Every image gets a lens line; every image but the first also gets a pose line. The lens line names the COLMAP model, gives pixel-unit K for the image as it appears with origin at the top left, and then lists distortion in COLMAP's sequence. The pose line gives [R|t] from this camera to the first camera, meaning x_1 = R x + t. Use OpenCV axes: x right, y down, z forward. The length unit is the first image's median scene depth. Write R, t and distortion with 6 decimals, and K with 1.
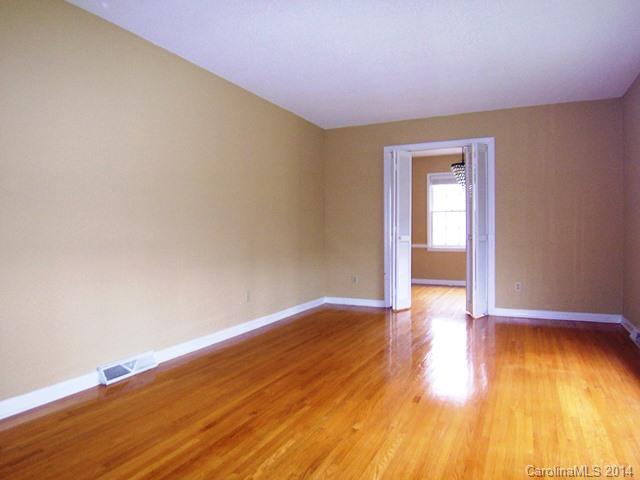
lens RADIAL K [[431.6, 0, 318.0], [0, 431.6, 237.7], [0, 0, 1]] dist [-0.003238, -0.050901]
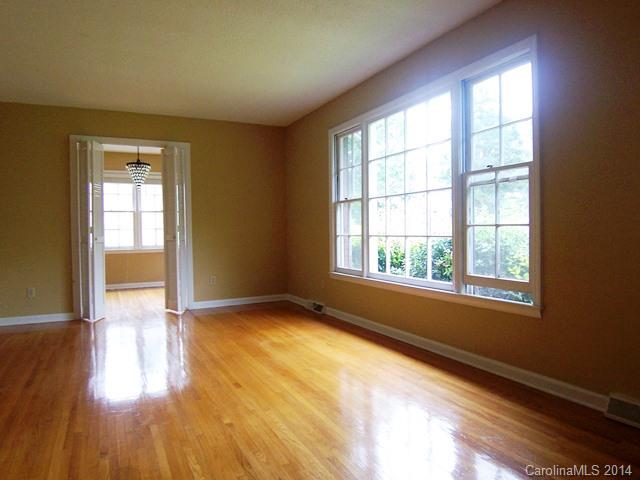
lens RADIAL K [[431.6, 0, 318.0], [0, 431.6, 237.7], [0, 0, 1]] dist [-0.003238, -0.050901]
pose [[0.615197, -0.019145, 0.788141, -0.493718], [0.026225, 0.999649, 0.003812, 0.012600], [-0.787937, 0.018323, 0.615483, 0.185191]]
